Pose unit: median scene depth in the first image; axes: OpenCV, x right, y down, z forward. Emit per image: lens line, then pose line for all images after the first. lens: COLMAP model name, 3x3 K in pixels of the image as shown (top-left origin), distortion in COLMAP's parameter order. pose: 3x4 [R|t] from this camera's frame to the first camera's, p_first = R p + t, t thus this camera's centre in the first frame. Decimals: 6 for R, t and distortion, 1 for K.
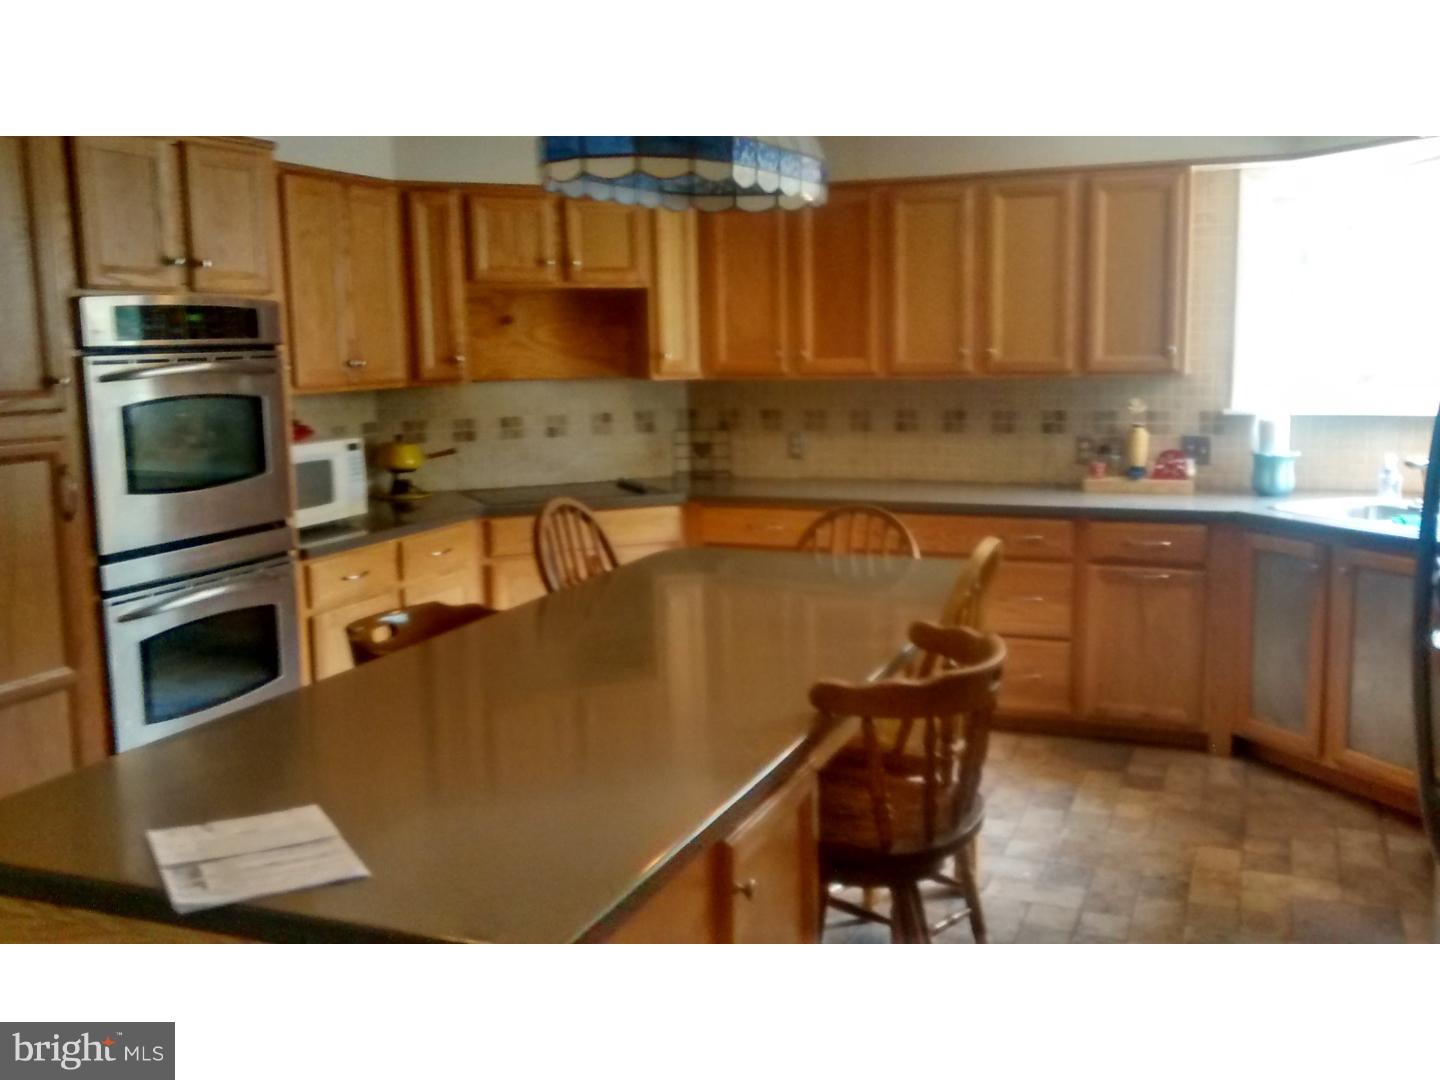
lens RADIAL K [[1394.4, 0, 720.0], [0, 1394.4, 540.0], [0, 0, 1]] dist [0.007424, -0.027431]
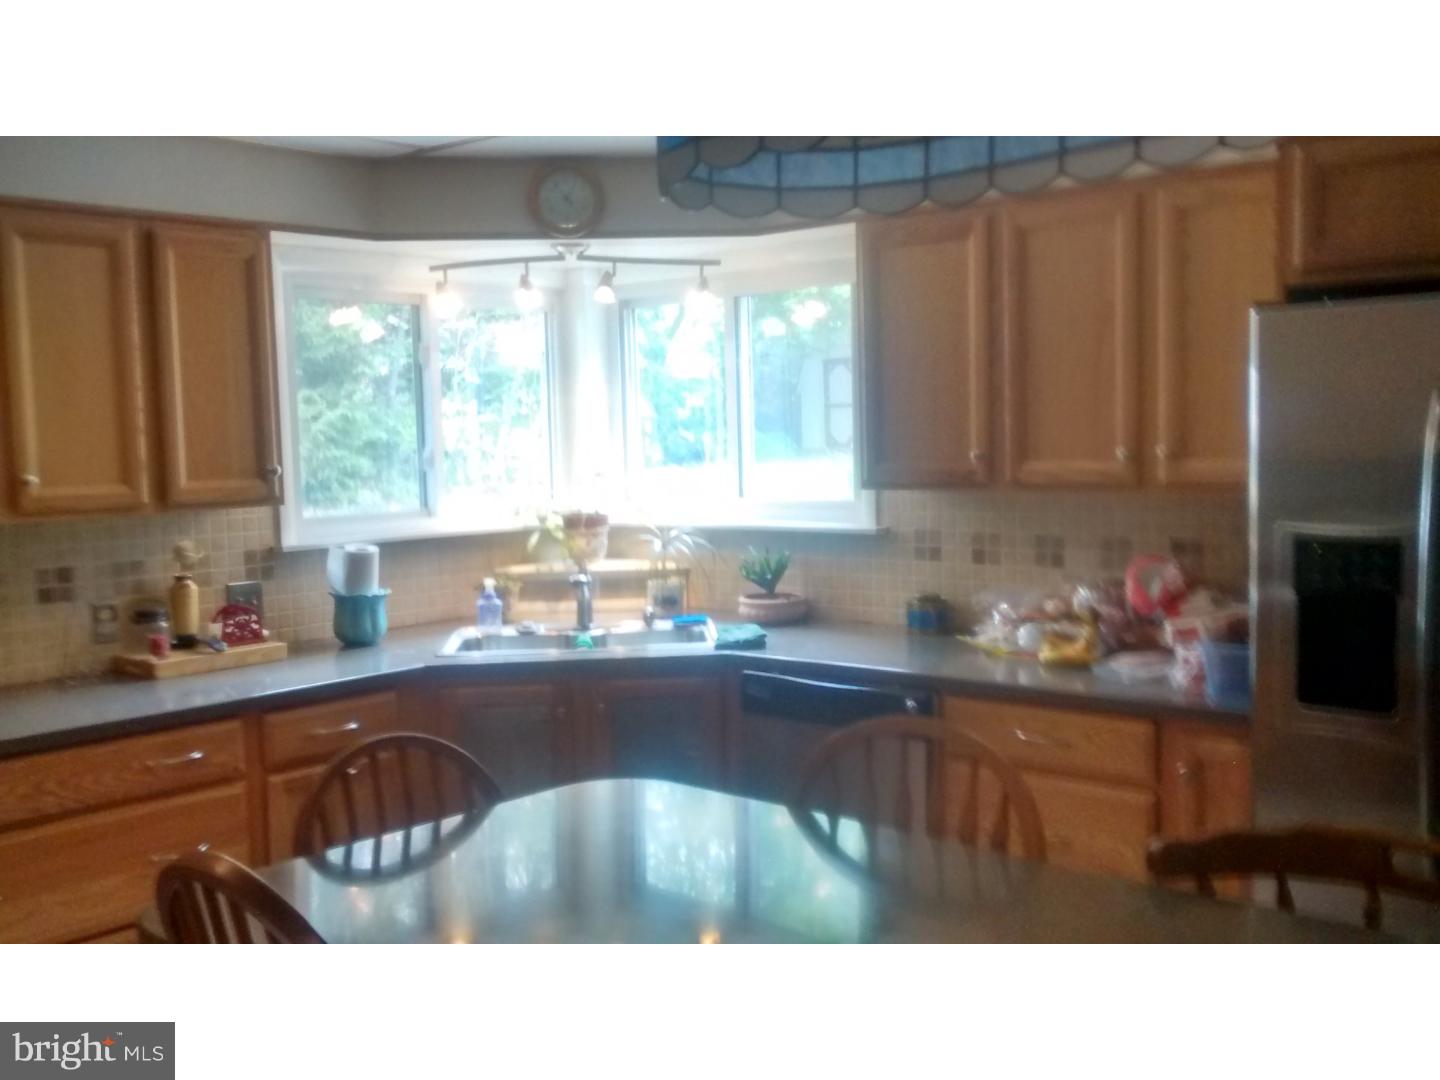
lens RADIAL K [[1394.4, 0, 720.0], [0, 1394.4, 540.0], [0, 0, 1]] dist [0.007424, -0.027431]
pose [[0.336936, -0.066985, 0.939142, -0.285032], [0.158937, 0.987198, 0.013391, -0.066952], [-0.928016, 0.144752, 0.343269, 0.493332]]
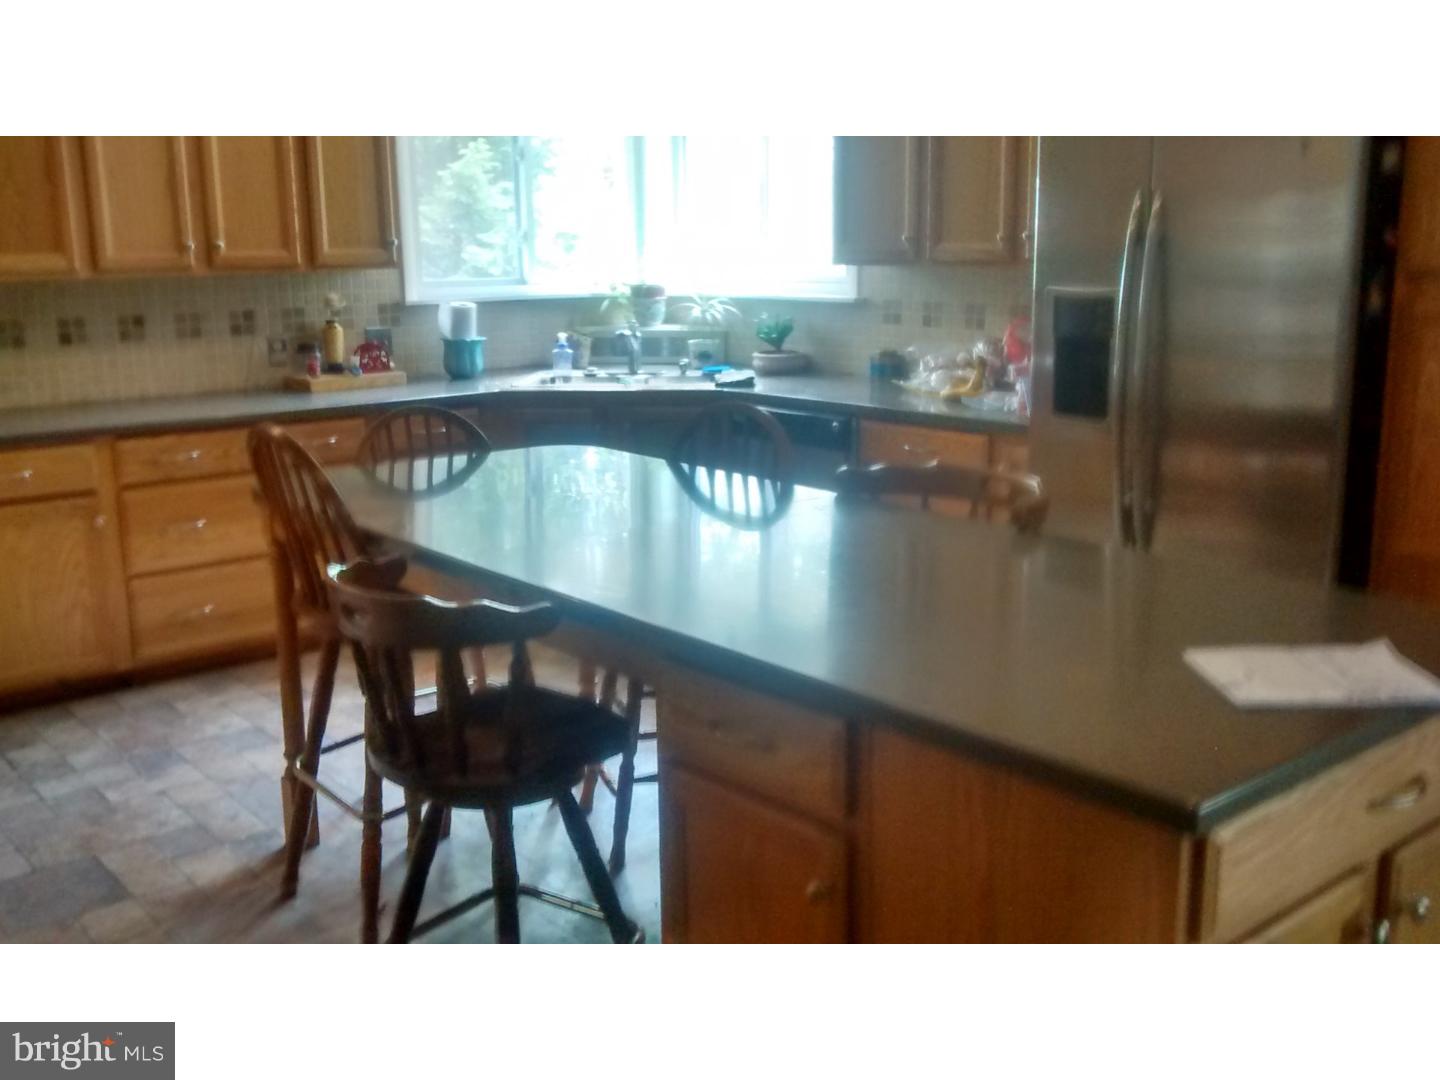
lens RADIAL K [[1394.4, 0, 720.0], [0, 1394.4, 540.0], [0, 0, 1]] dist [0.007424, -0.027431]
pose [[0.482219, -0.176631, 0.858059, -0.447611], [0.133228, 0.982857, 0.127447, -0.018865], [-0.865861, 0.052860, 0.497485, 0.277464]]
